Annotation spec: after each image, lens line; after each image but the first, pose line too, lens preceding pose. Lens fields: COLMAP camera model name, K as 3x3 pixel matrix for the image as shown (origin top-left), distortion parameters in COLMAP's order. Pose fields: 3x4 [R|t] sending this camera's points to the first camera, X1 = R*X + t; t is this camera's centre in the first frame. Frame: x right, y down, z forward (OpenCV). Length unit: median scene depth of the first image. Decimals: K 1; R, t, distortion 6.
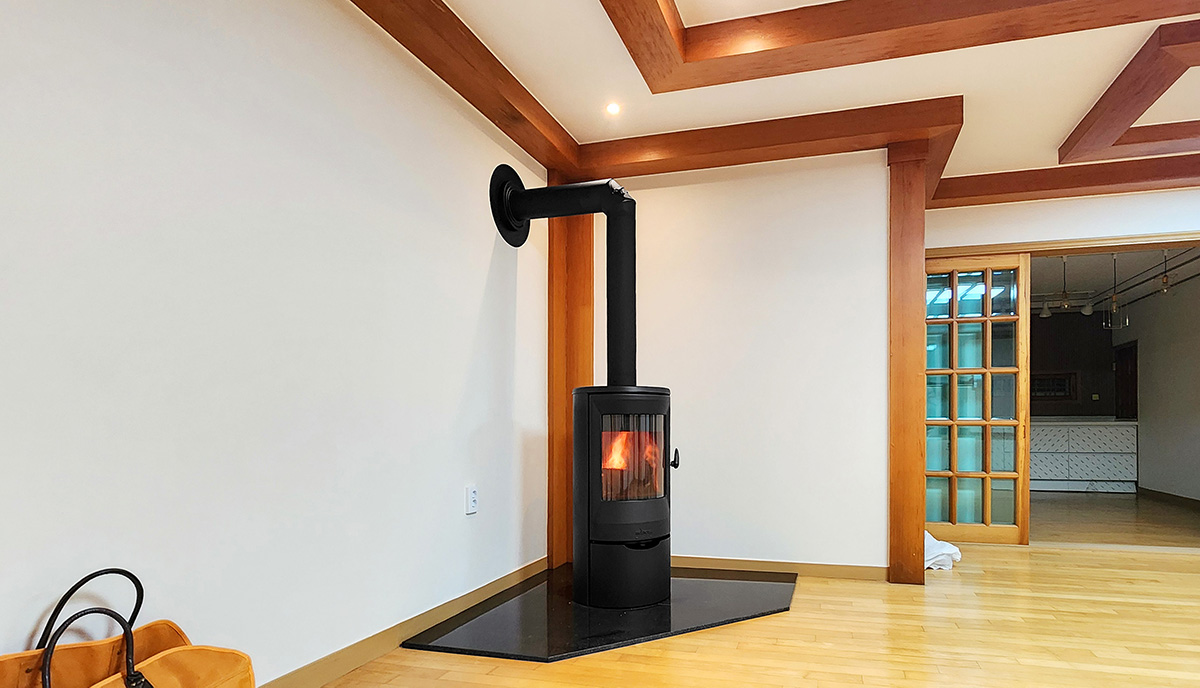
lens RADIAL K [[619.9, 0, 640.9], [0, 619.9, 429.6], [0, 0, 1]] dist [-0.004129, 0.000752]
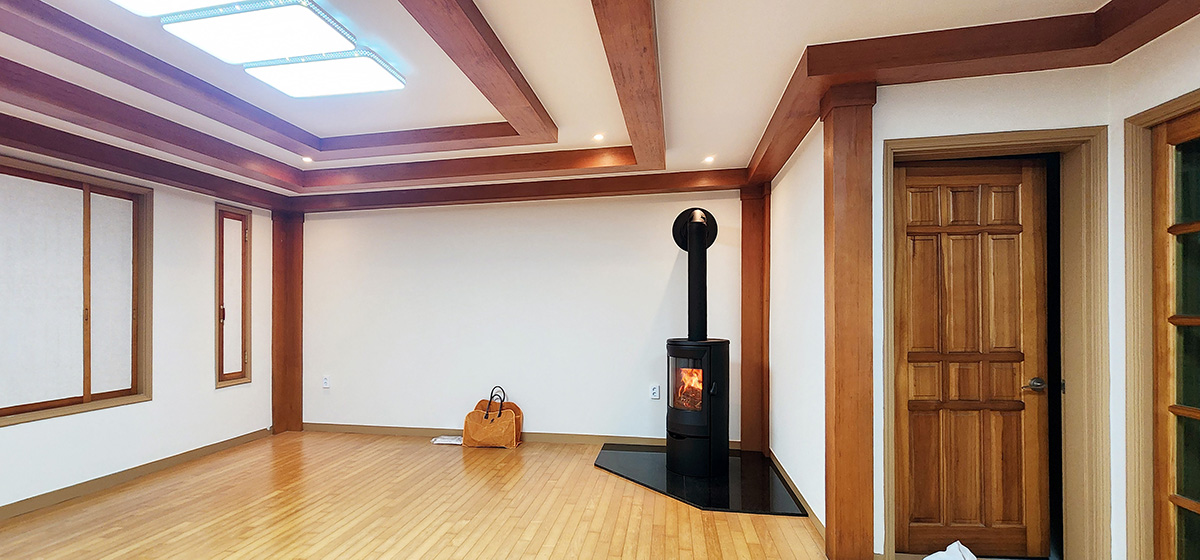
lens RADIAL K [[488.8, 0, 575.8], [0, 488.8, 322.9], [0, 0, 1]] dist [0.002398, 0.001111]
pose [[0.082972, 0.021266, -0.996325, 1.144769], [-0.005645, 0.999766, 0.020870, -0.128278], [0.996536, 0.003892, 0.083073, 0.556262]]
